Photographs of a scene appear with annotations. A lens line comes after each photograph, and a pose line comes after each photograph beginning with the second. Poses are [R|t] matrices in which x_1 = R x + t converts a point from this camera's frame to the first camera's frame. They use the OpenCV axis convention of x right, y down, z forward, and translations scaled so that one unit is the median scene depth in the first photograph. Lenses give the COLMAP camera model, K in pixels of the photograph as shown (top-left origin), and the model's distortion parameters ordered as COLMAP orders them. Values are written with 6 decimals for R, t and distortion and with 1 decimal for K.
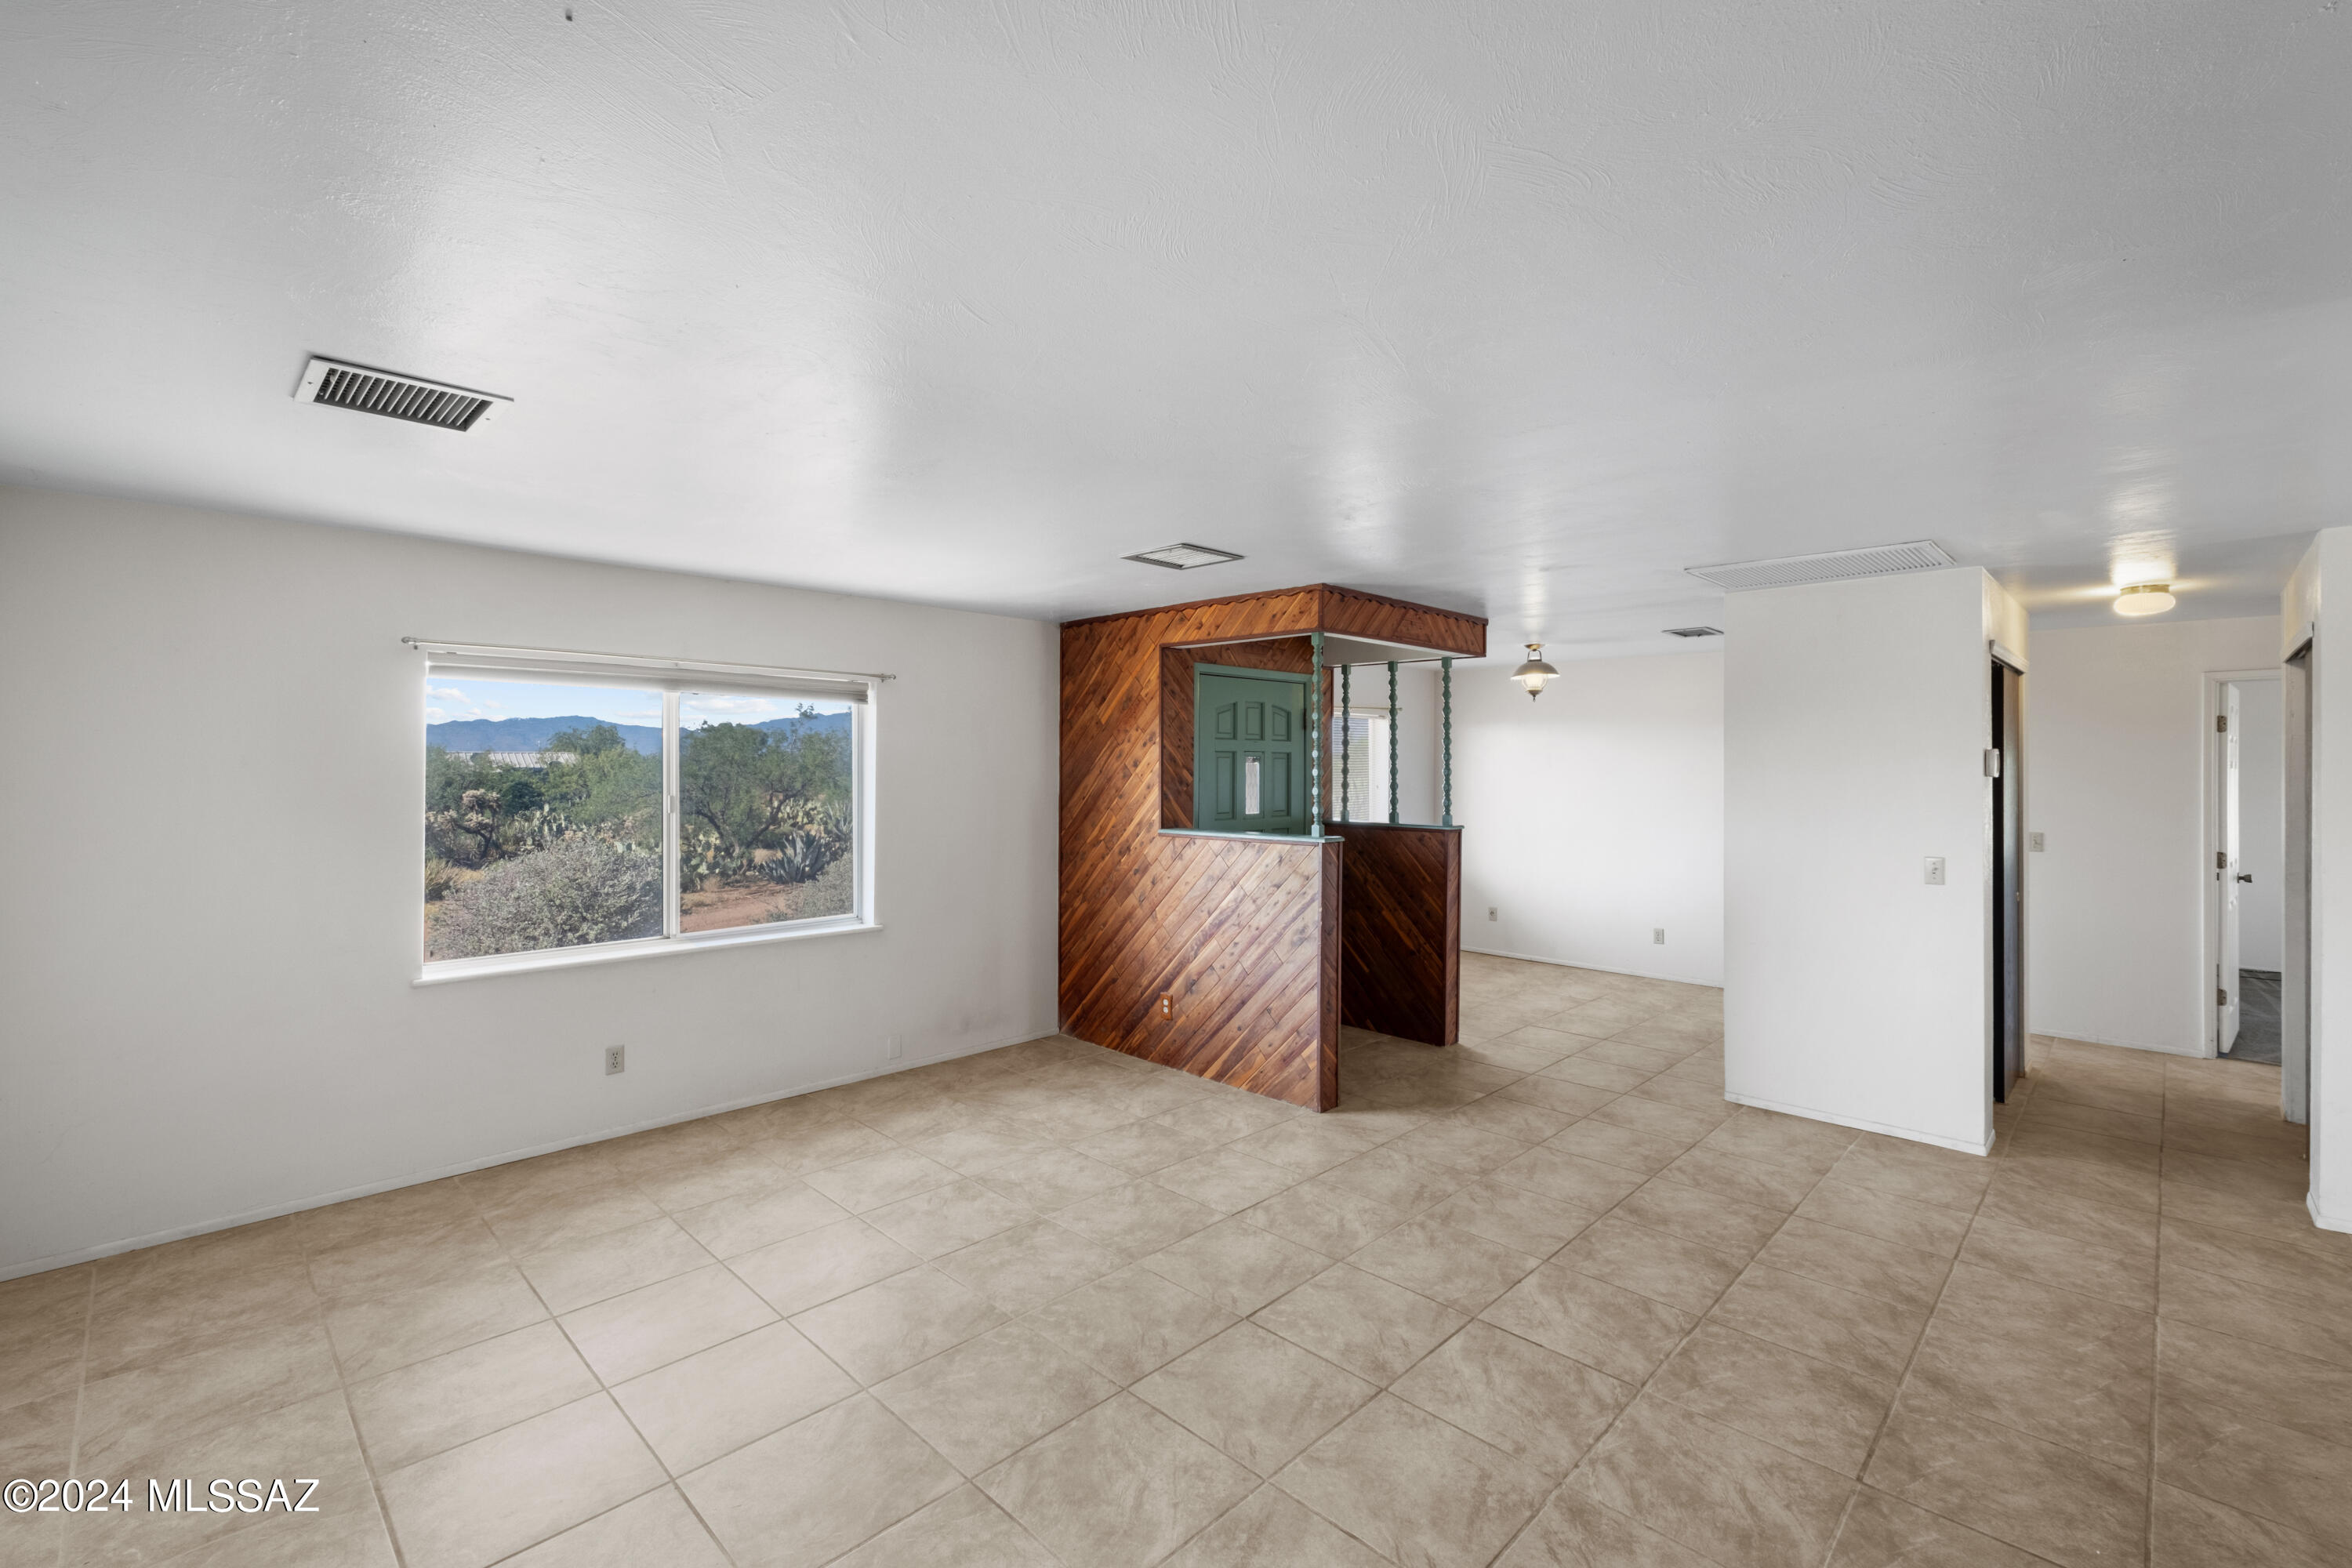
lens RADIAL K [[1073.3, 0, 1165.9], [0, 1073.3, 773.8], [0, 0, 1]] dist [-0.005828, 0.002107]
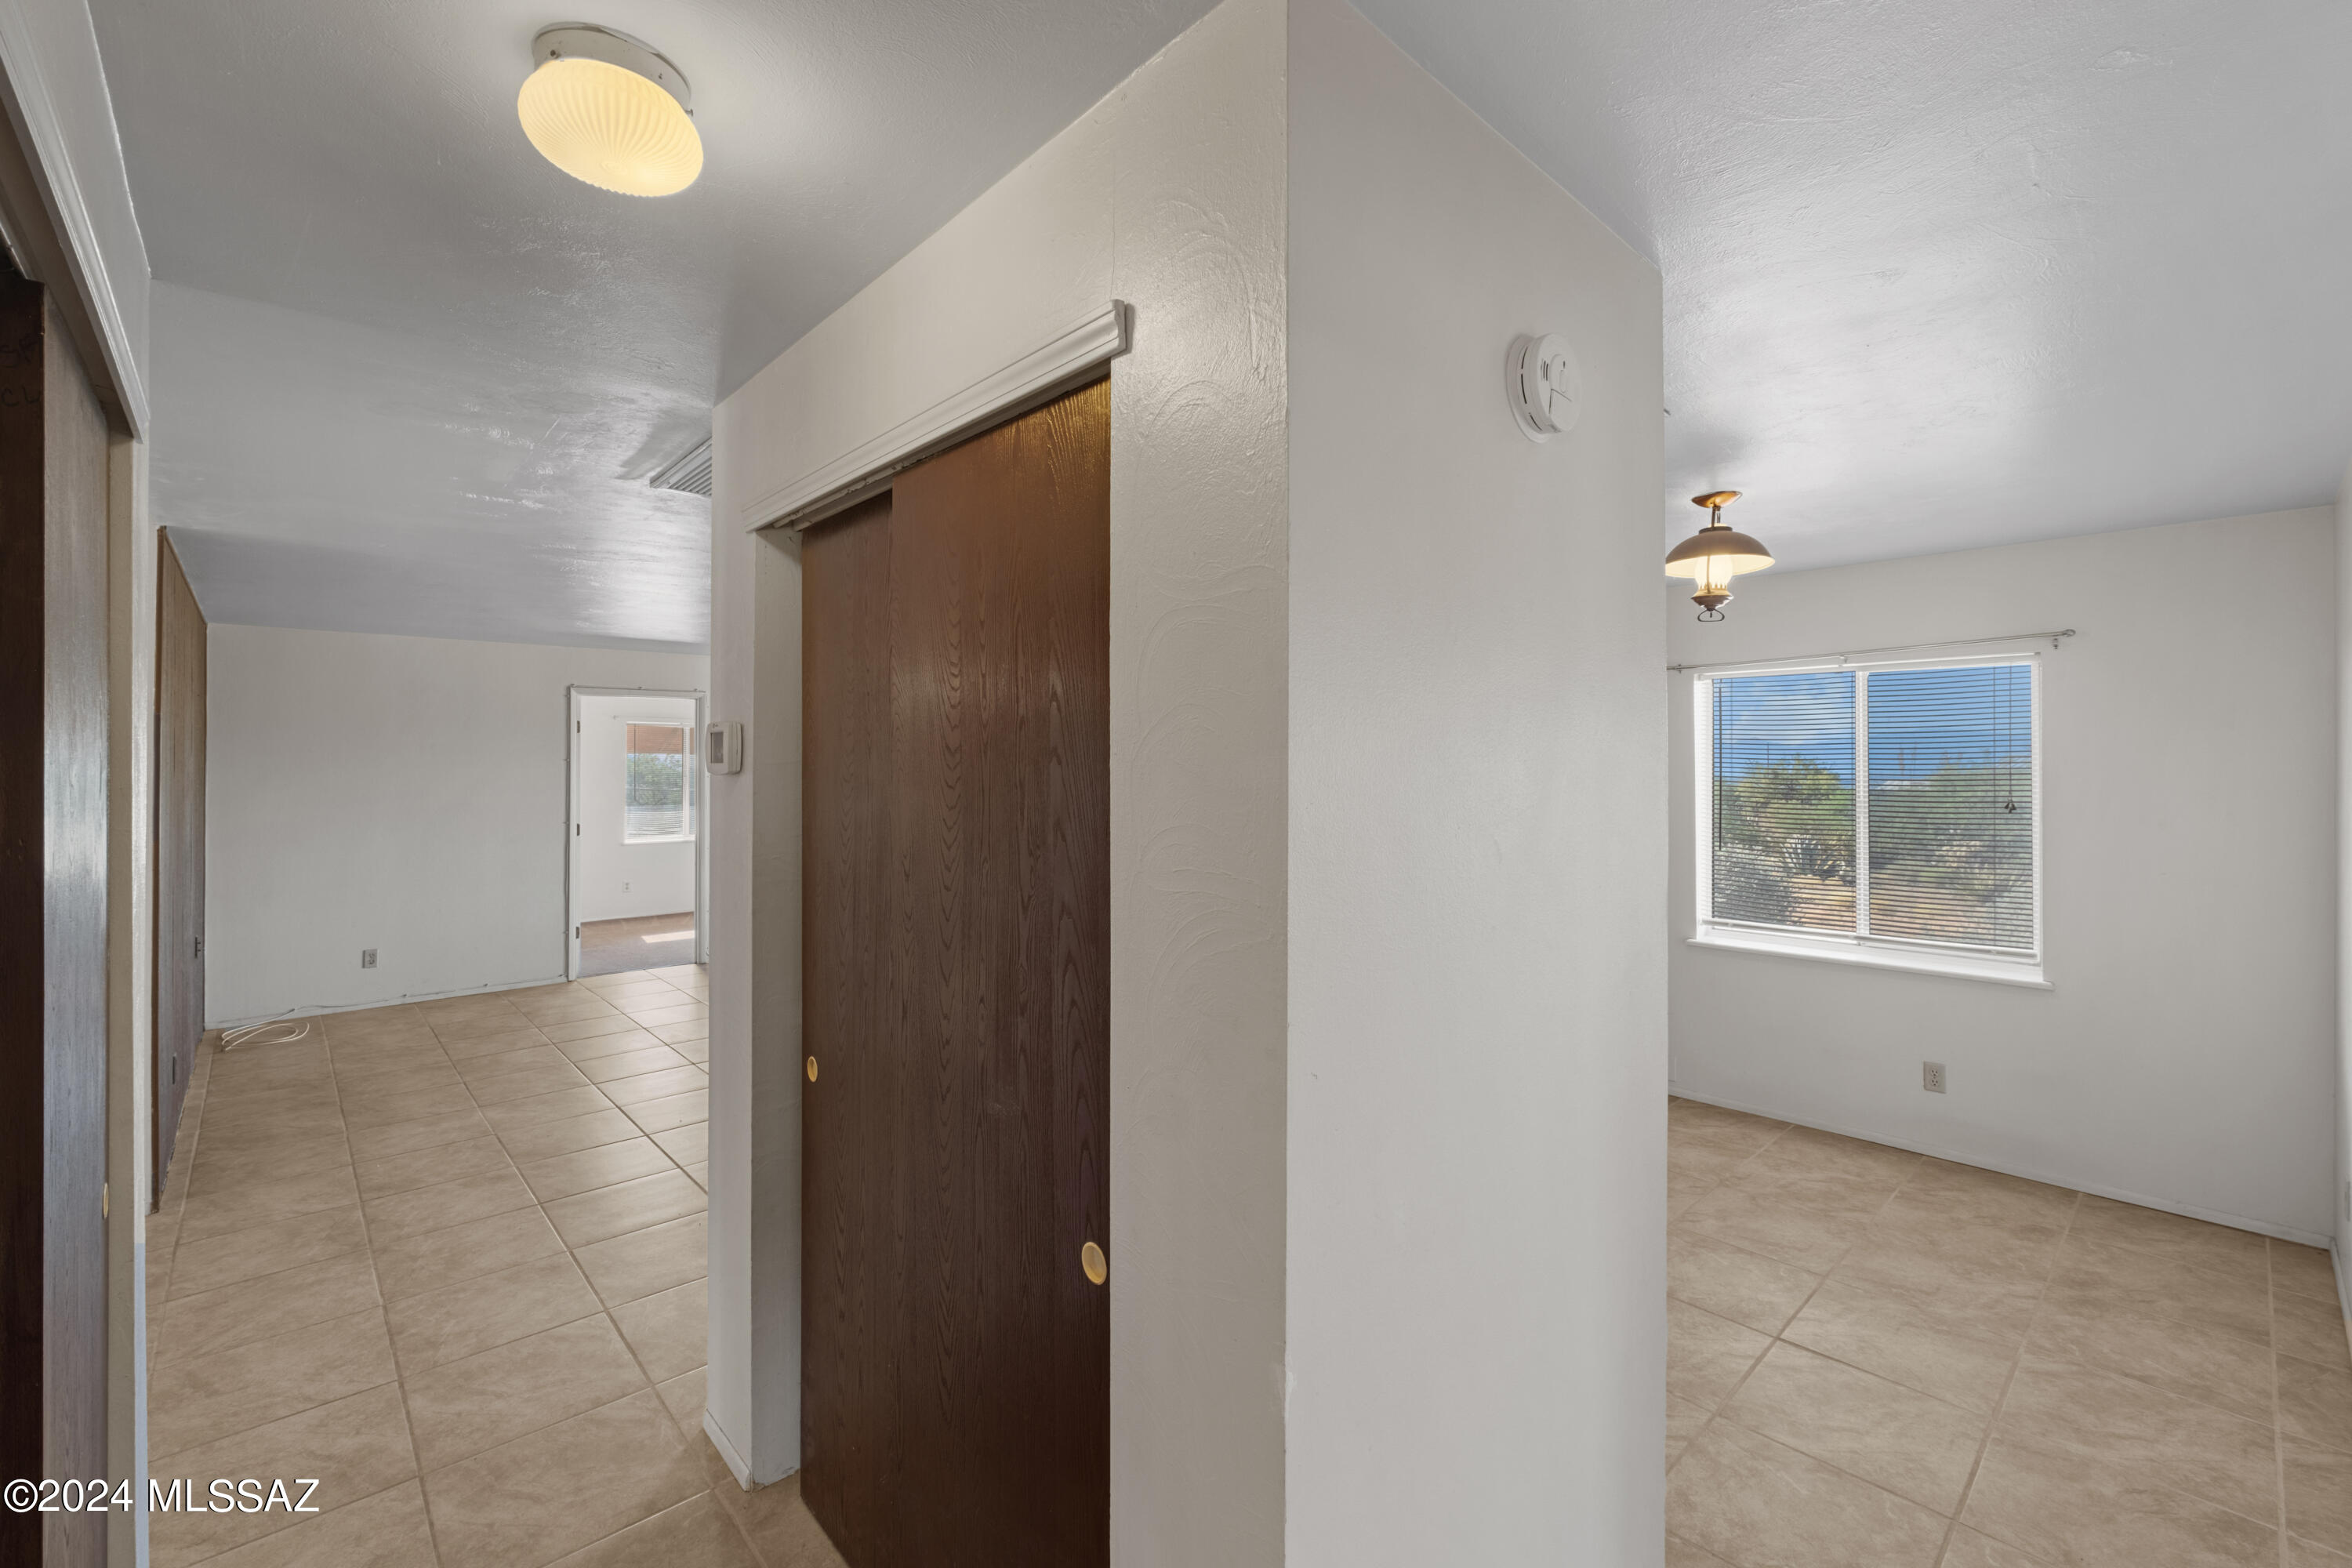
lens RADIAL K [[983.2, 0, 1158.9], [0, 983.2, 770.0], [0, 0, 1]] dist [-0.007167, 0.001129]
pose [[-0.076472, 0.009273, -0.997029, 1.756909], [-0.005433, 0.999938, 0.009716, -0.010577], [0.997057, 0.006159, -0.076417, 1.768470]]
